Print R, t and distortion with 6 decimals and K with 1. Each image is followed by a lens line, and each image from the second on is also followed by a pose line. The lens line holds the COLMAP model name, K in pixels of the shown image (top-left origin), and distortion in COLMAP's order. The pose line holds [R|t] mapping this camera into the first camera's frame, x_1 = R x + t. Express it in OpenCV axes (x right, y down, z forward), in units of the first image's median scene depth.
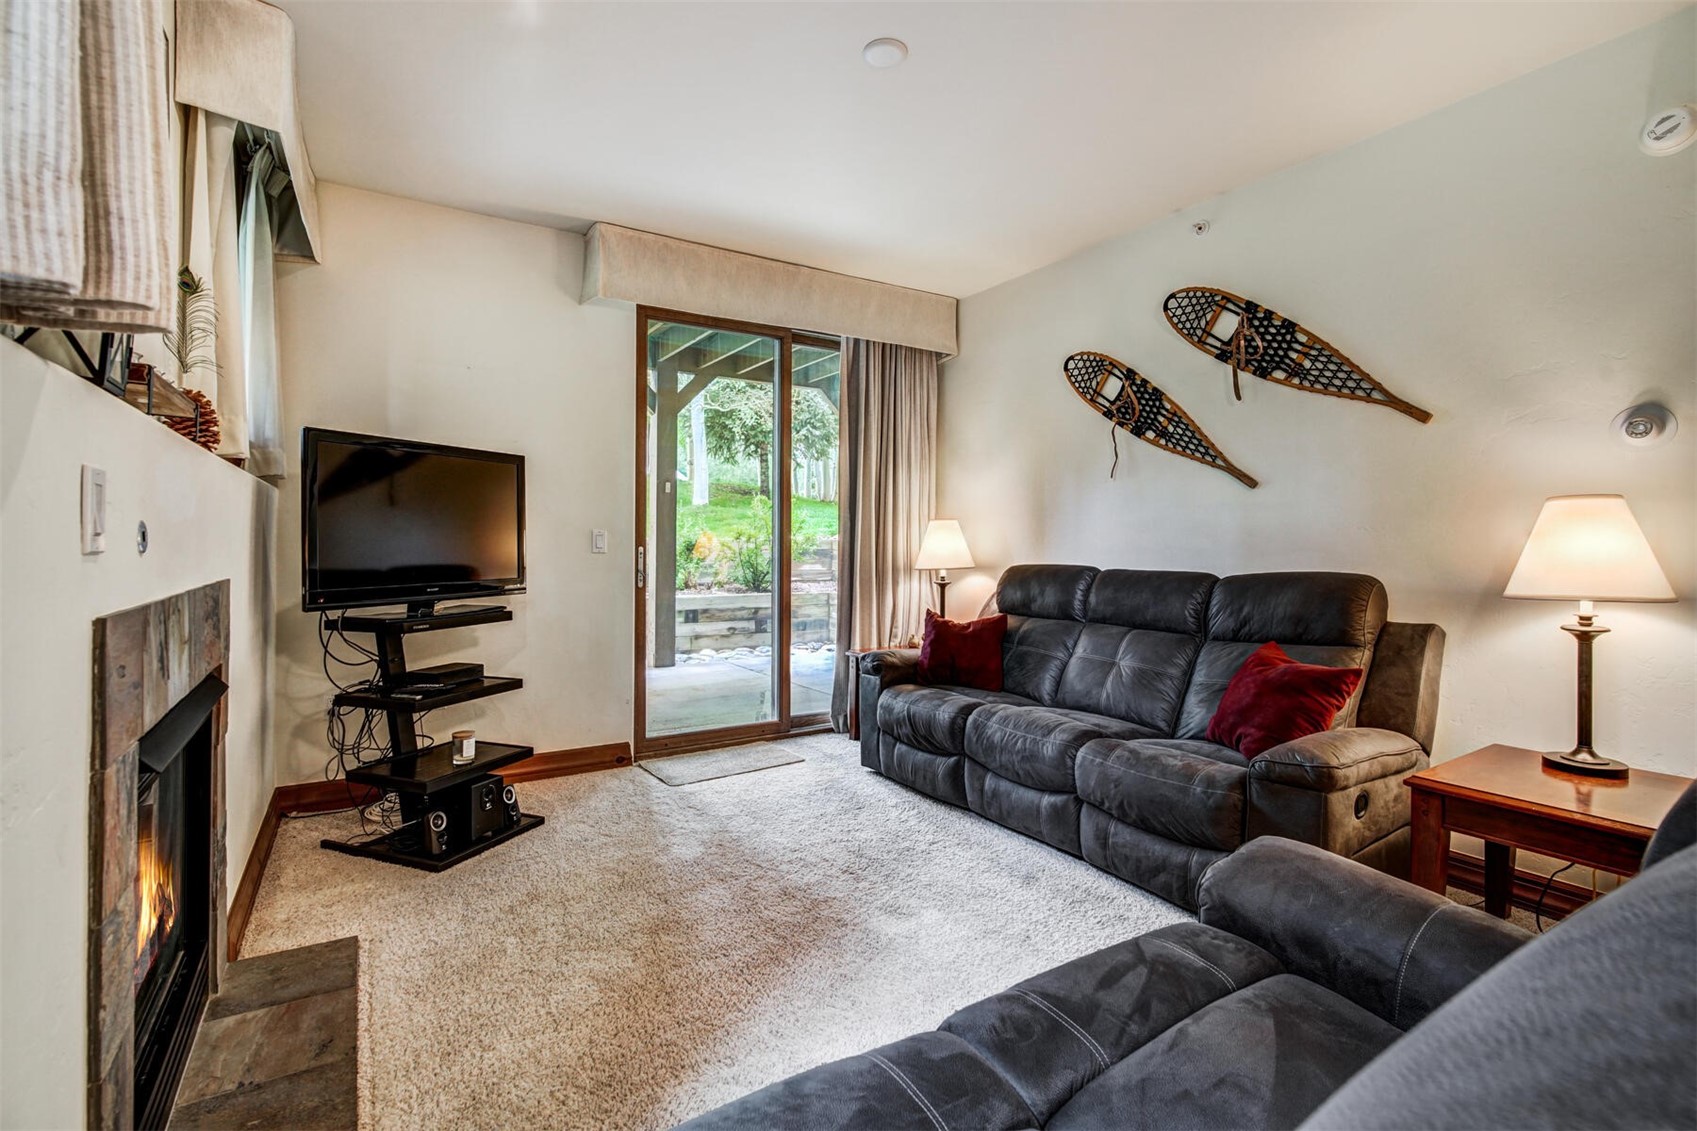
lens RADIAL K [[800.8, 0, 850.4], [0, 800.8, 538.9], [0, 0, 1]] dist [0.000689, 0.000305]
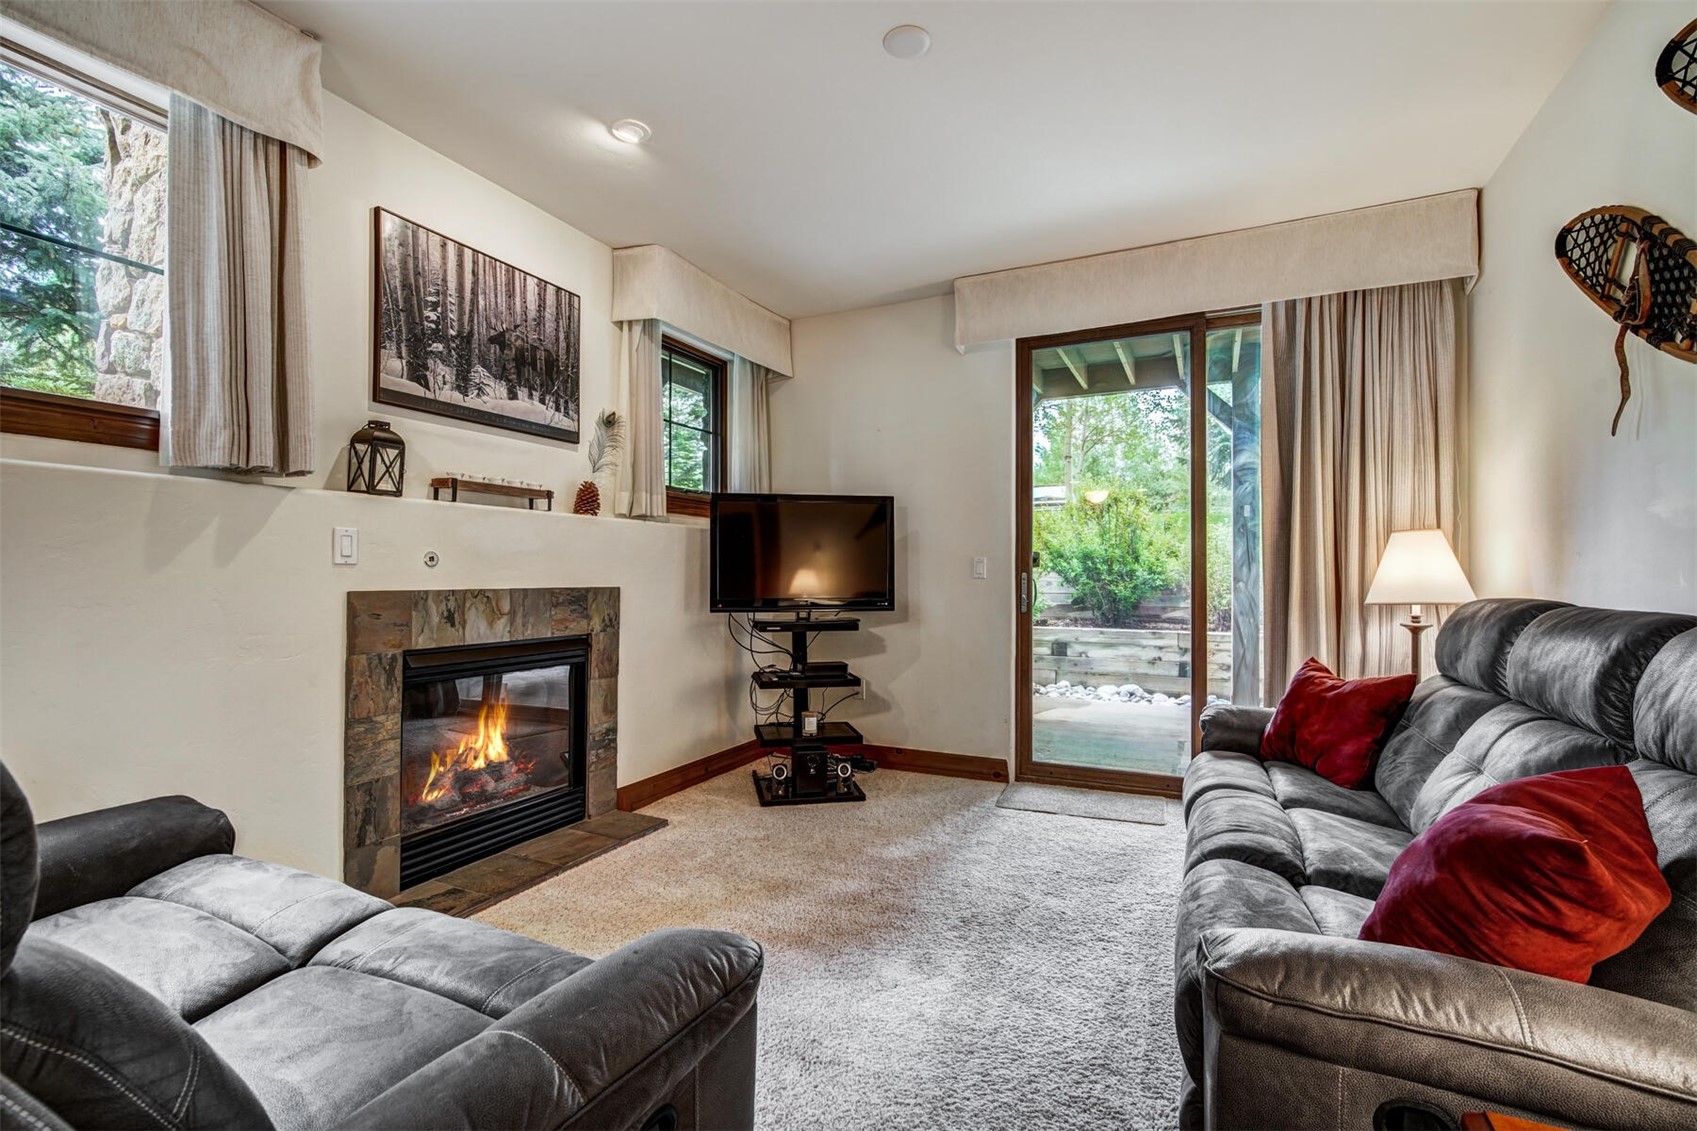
lens RADIAL K [[768.8, 0, 813.0], [0, 768.8, 560.0], [0, 0, 1]] dist [-0.000180, 0.000247]
pose [[0.509841, -0.020281, -0.860029, 0.476785], [0.001050, 0.999736, -0.022953, 0.016760], [0.860268, 0.010799, 0.509728, 0.280129]]
